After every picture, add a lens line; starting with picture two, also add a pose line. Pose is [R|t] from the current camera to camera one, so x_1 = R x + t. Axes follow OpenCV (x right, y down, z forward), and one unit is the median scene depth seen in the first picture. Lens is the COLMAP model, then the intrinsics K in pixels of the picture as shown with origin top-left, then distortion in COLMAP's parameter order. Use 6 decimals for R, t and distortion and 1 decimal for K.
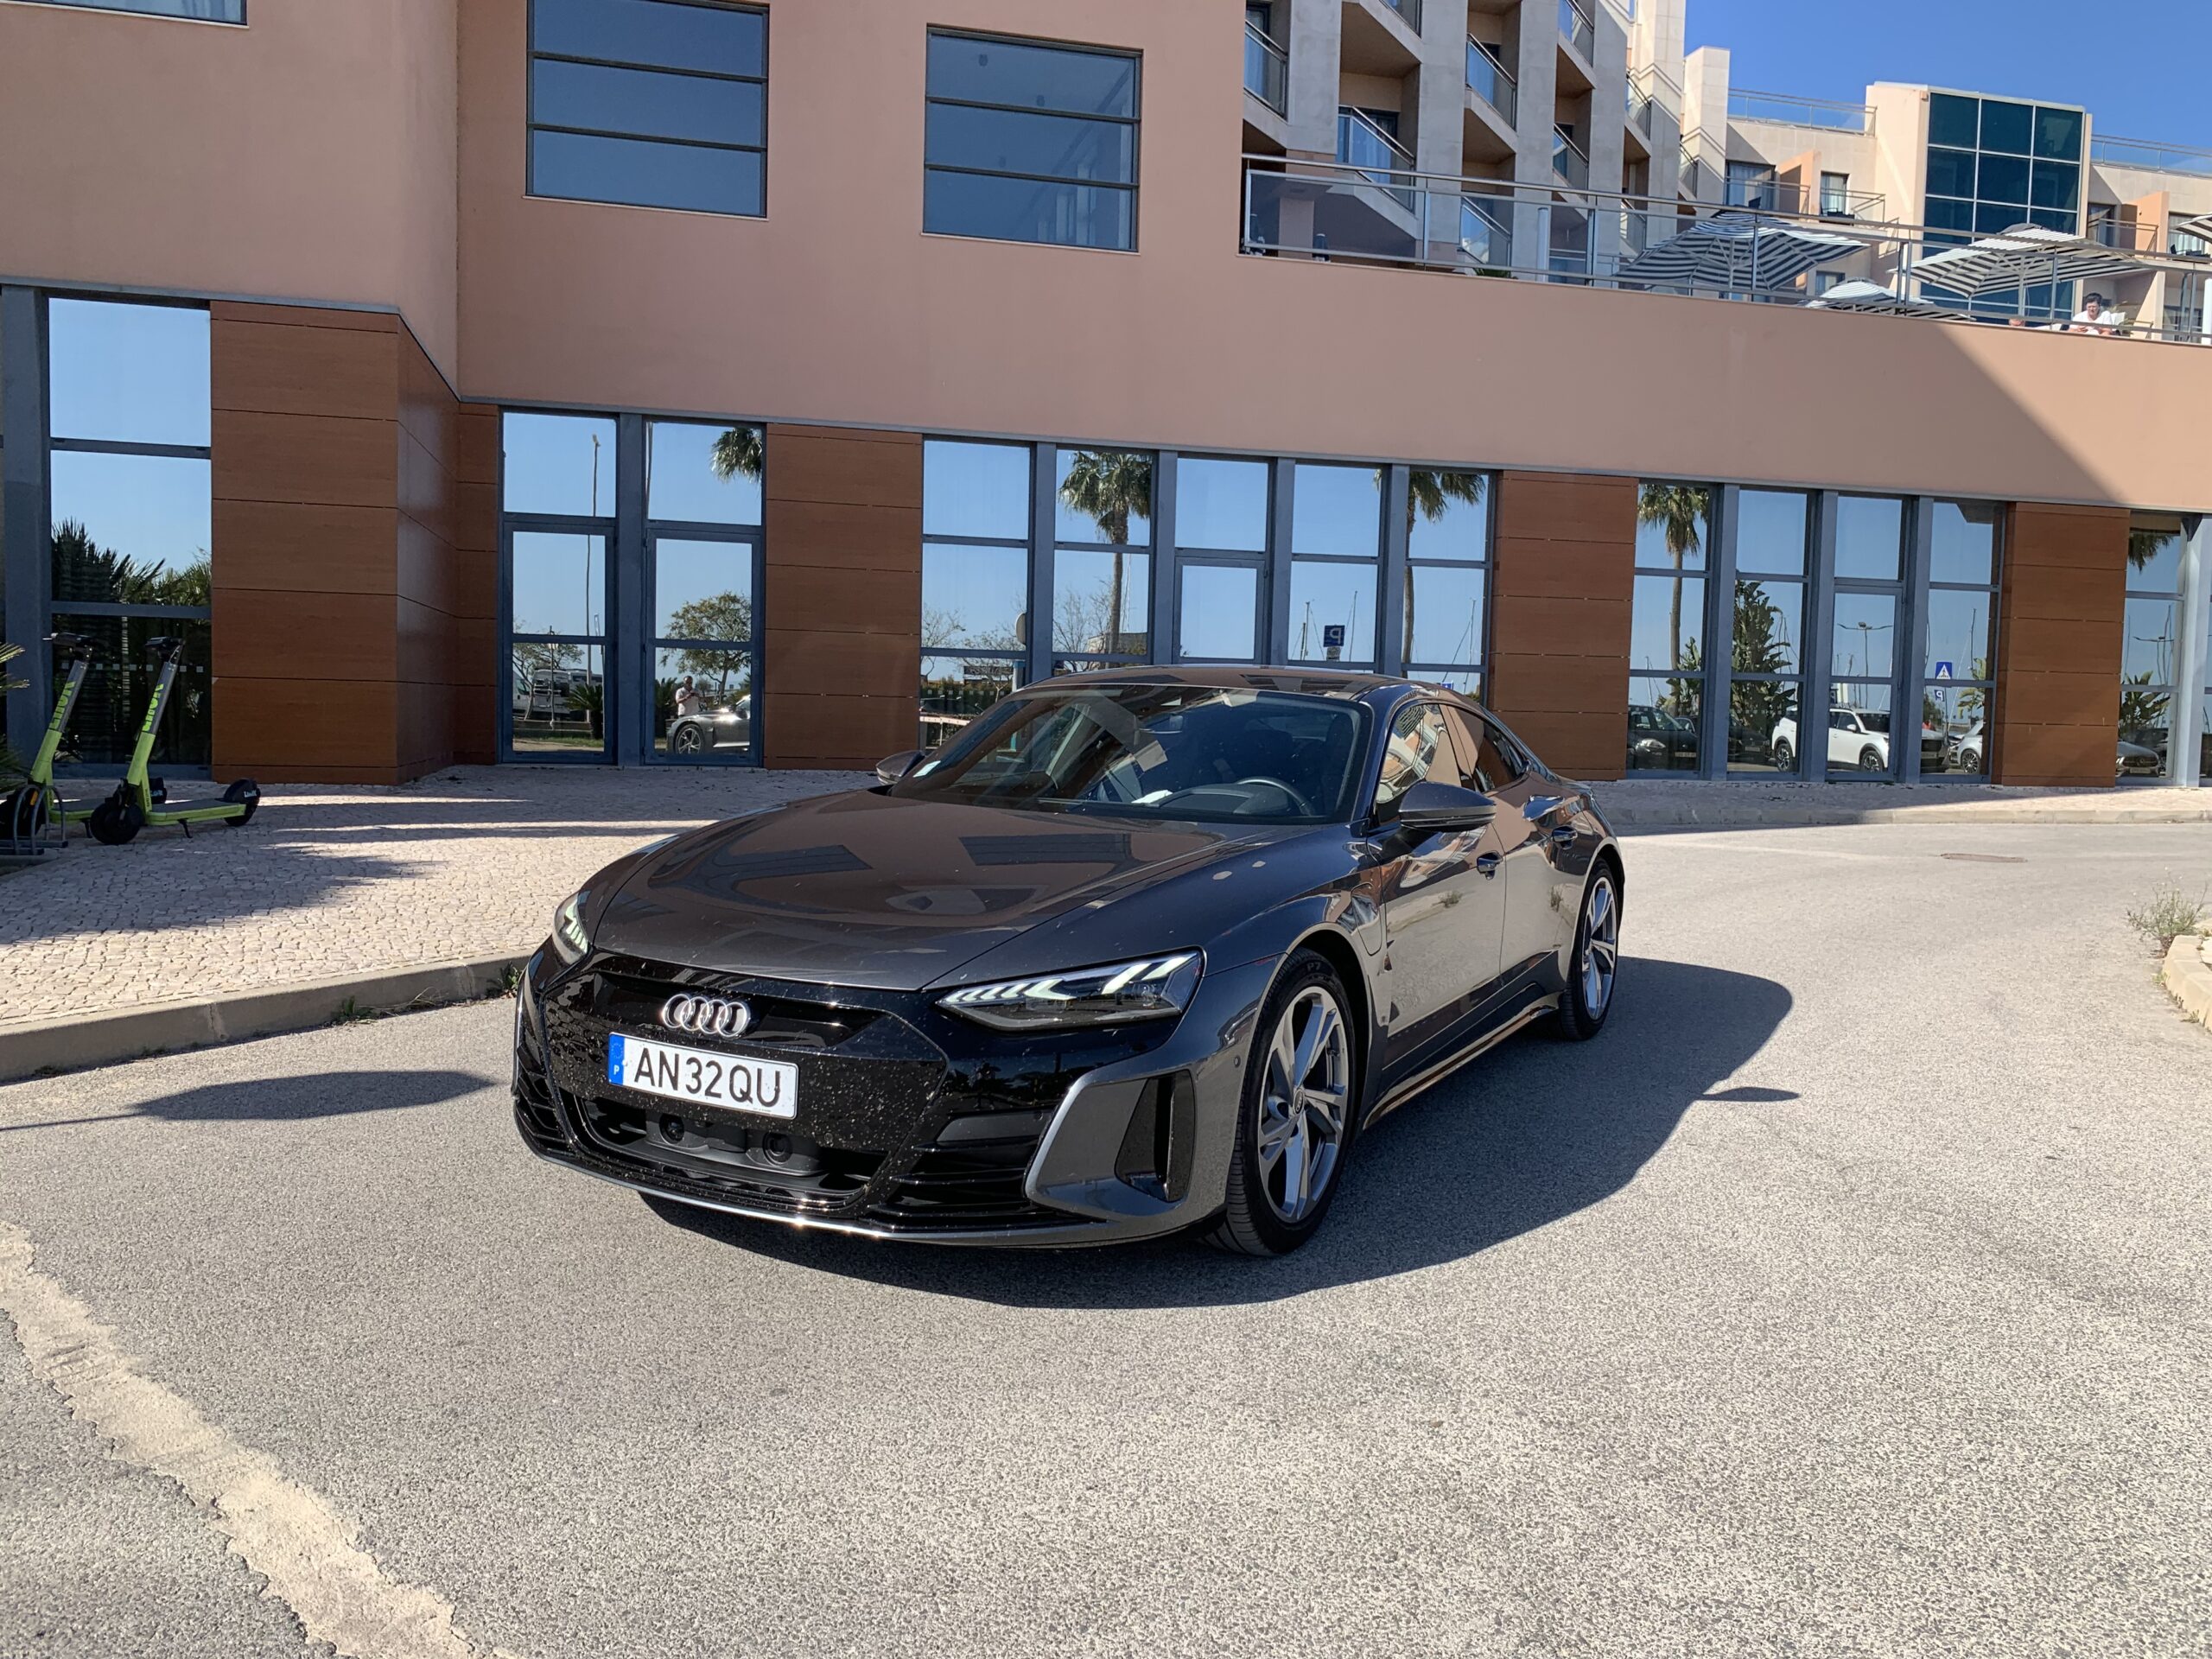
lens RADIAL K [[1681.6, 0, 1090.7], [0, 1681.6, 812.8], [0, 0, 1]] dist [0.014638, -0.013411]
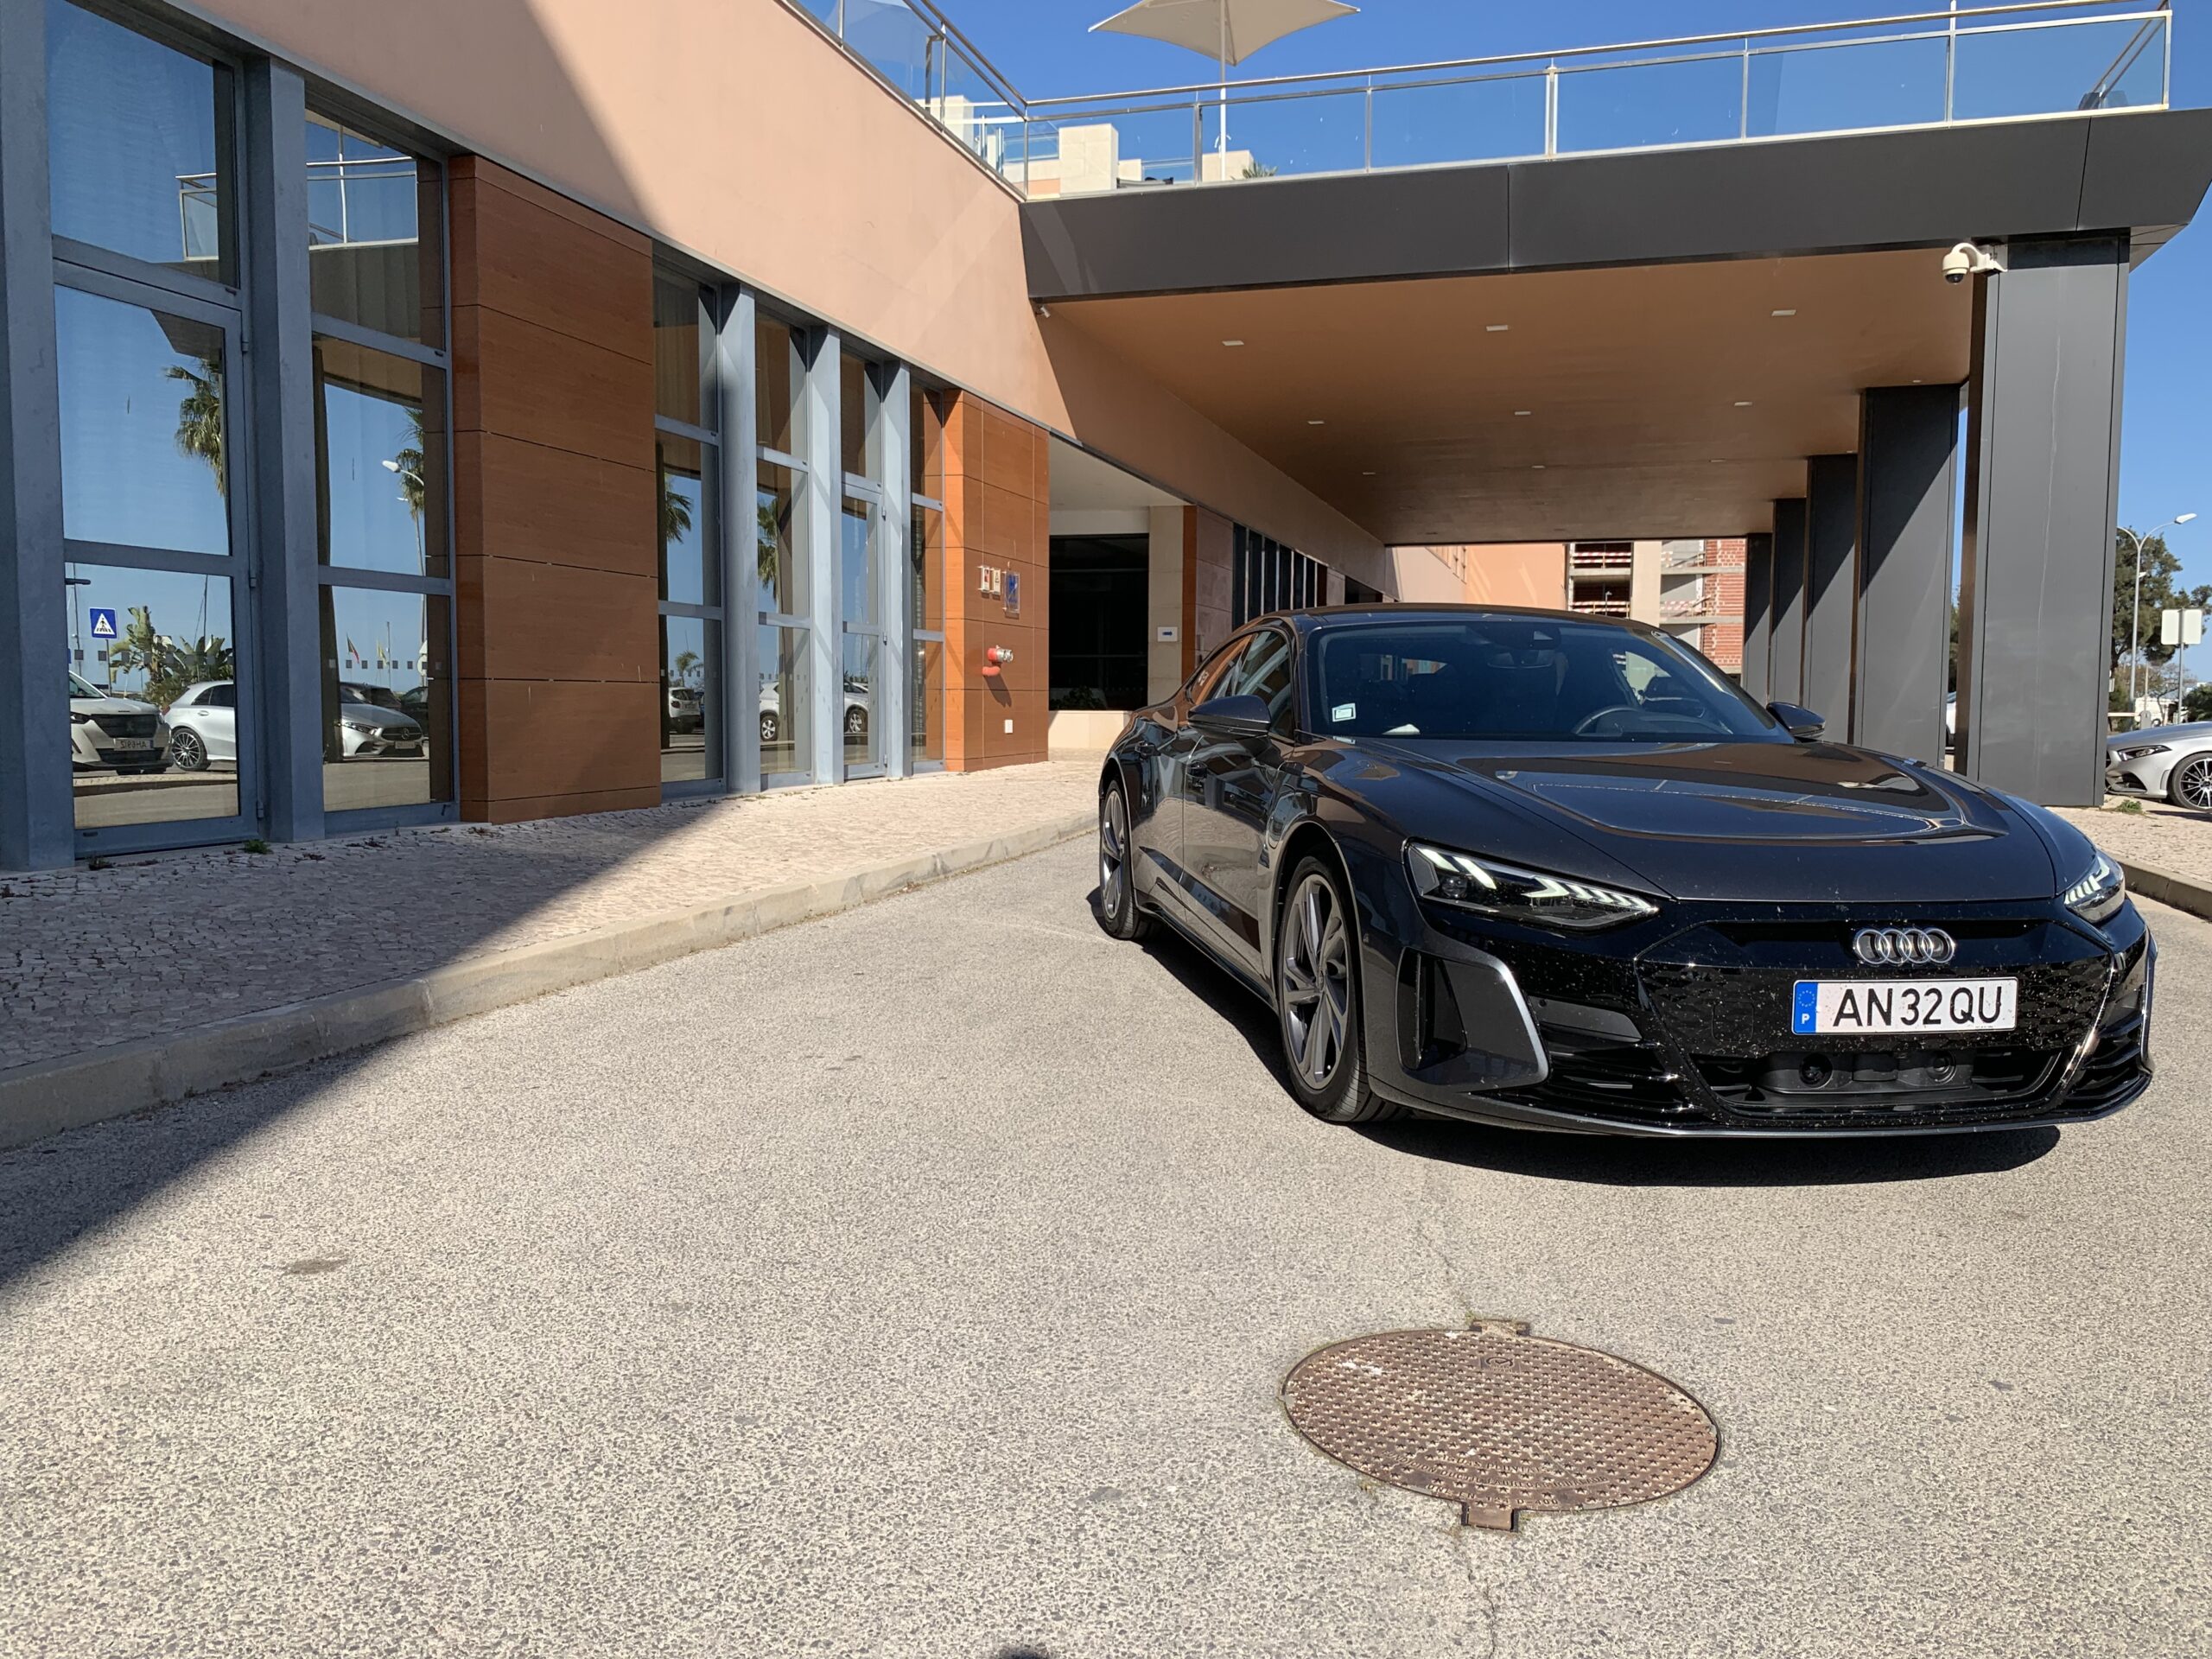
lens RADIAL K [[1681.1, 0, 1110.6], [0, 1681.1, 810.5], [0, 0, 1]] dist [0.012771, -0.012702]
pose [[0.769405, -0.070364, 0.634874, -1.193935], [0.056507, 0.997515, 0.042075, -0.026859], [-0.636257, 0.003502, 0.771469, 0.523583]]
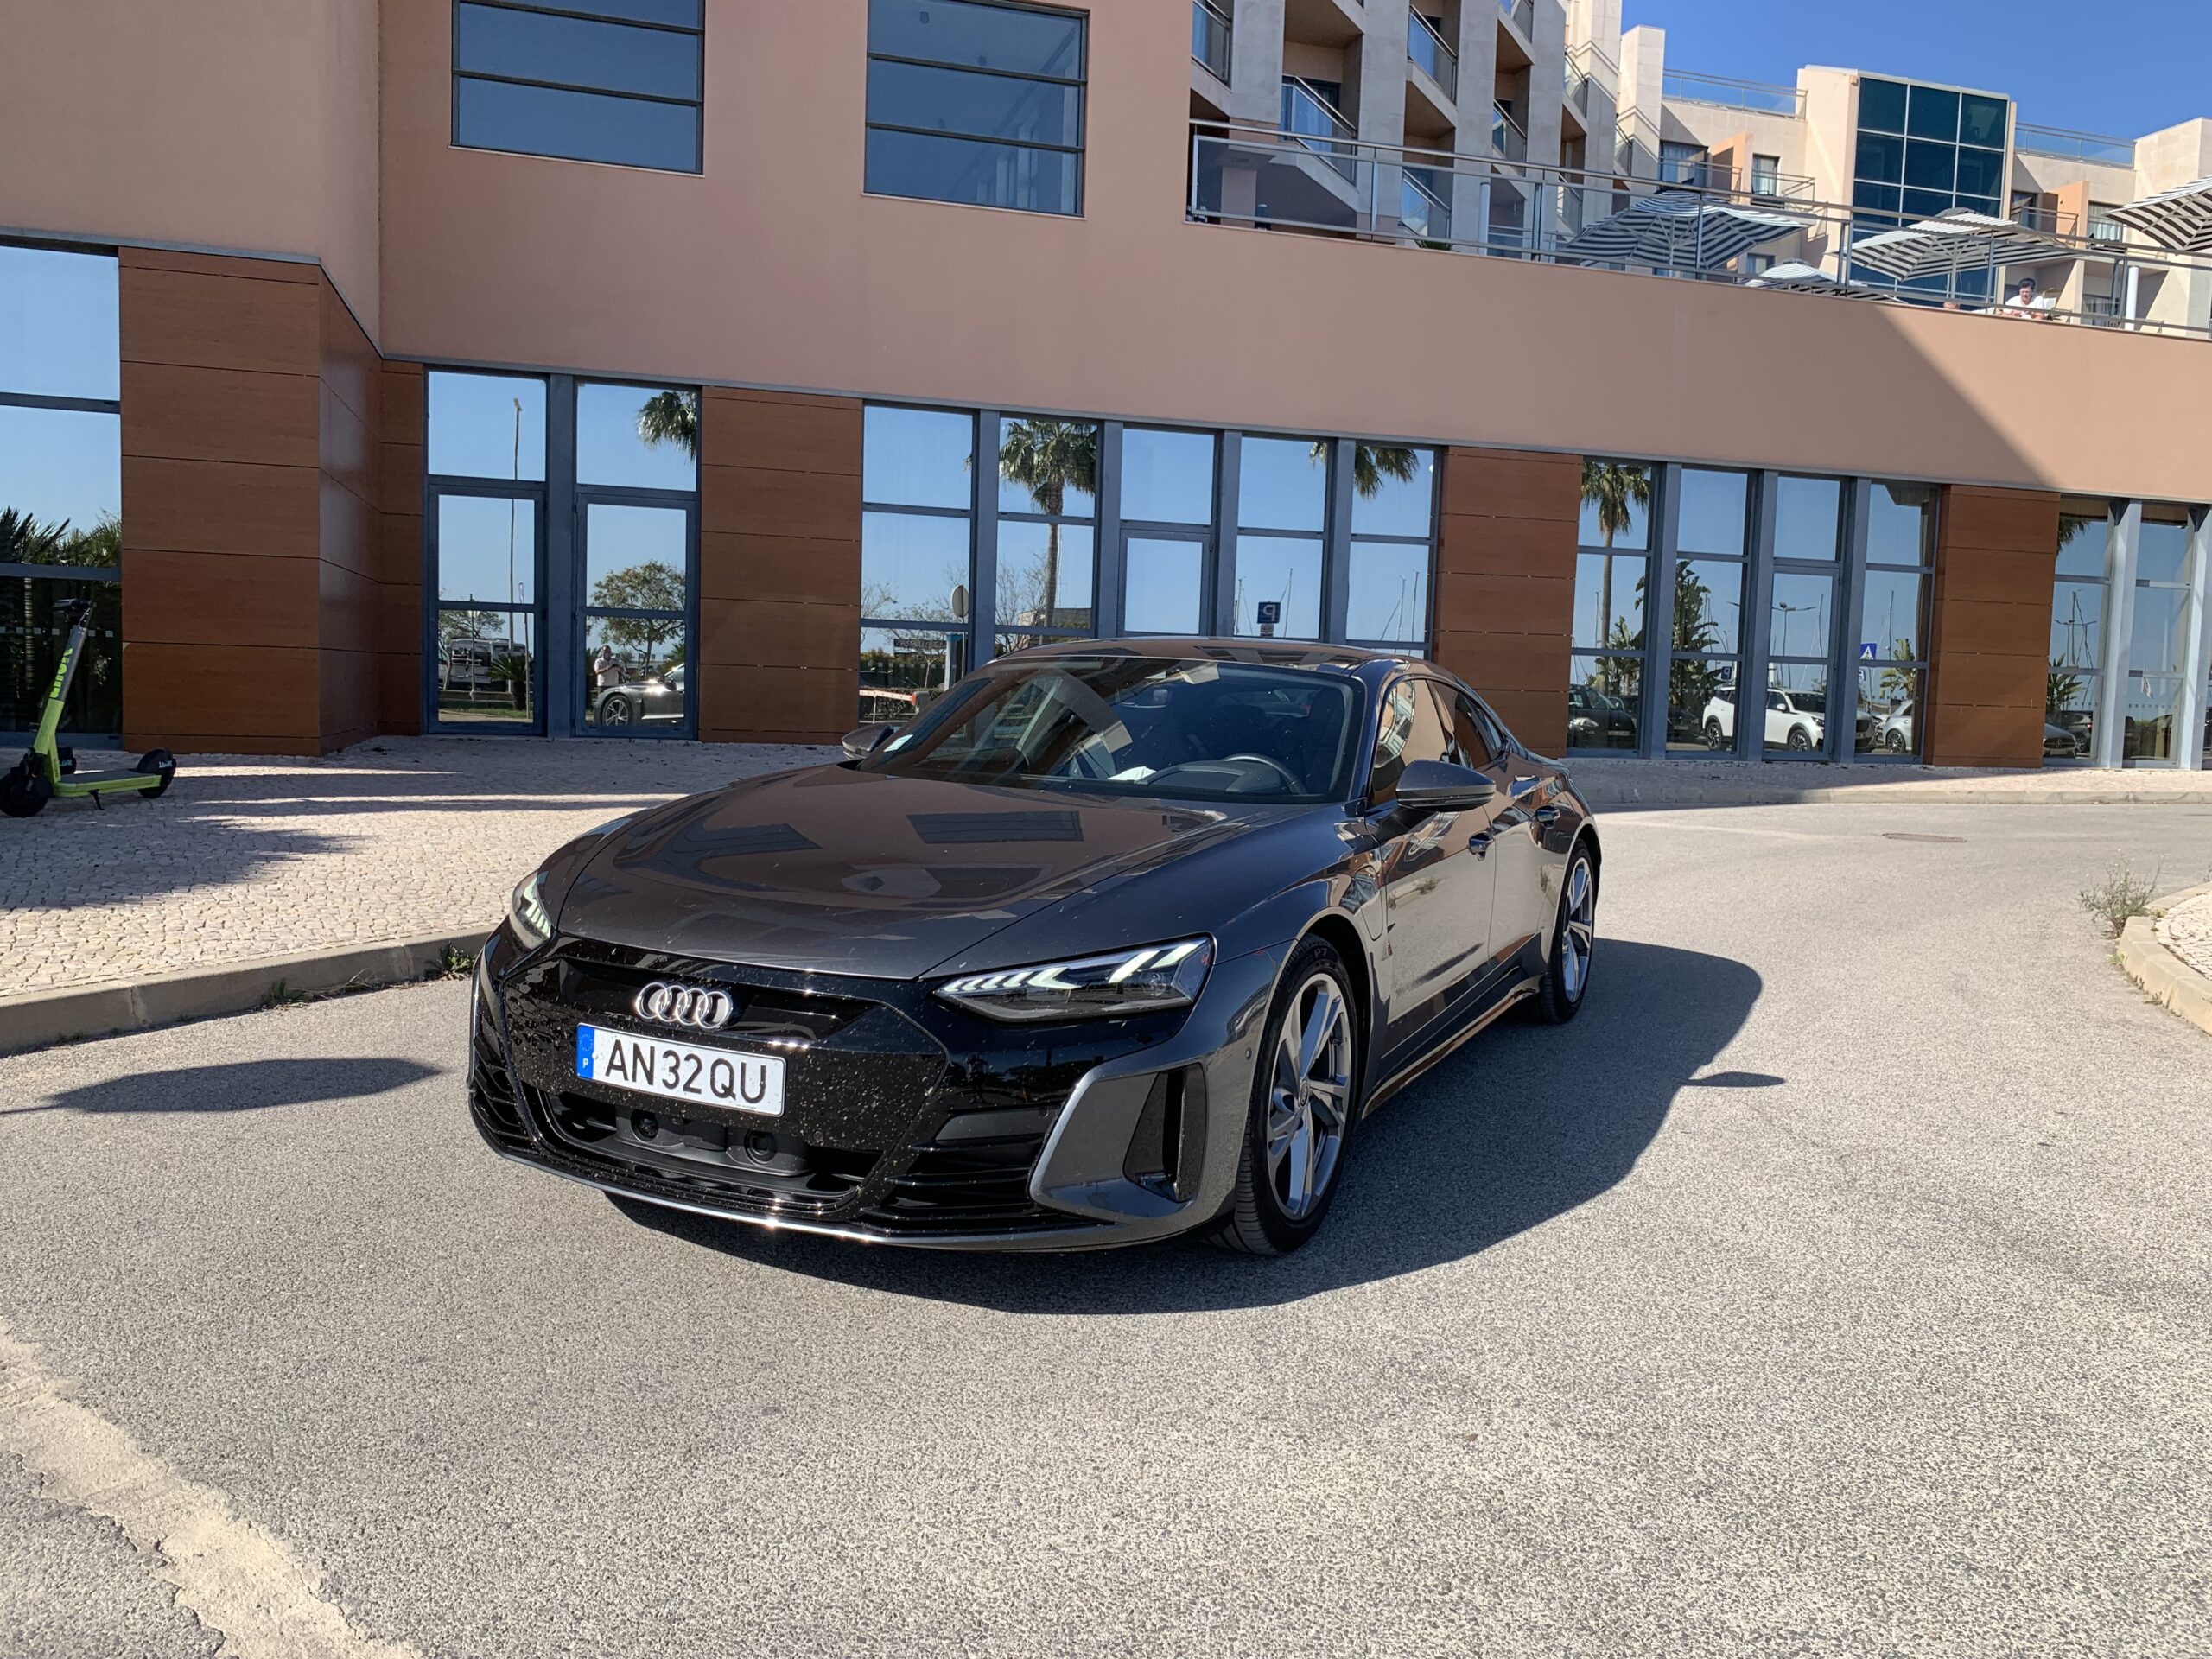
lens RADIAL K [[1684.1, 0, 1090.3], [0, 1684.1, 819.0], [0, 0, 1]] dist [0.014037, -0.012351]
pose [[0.999088, 0.004384, 0.042469, -0.042684], [-0.005167, 0.999819, 0.018334, -0.001399], [-0.042380, -0.018536, 0.998930, 0.056373]]
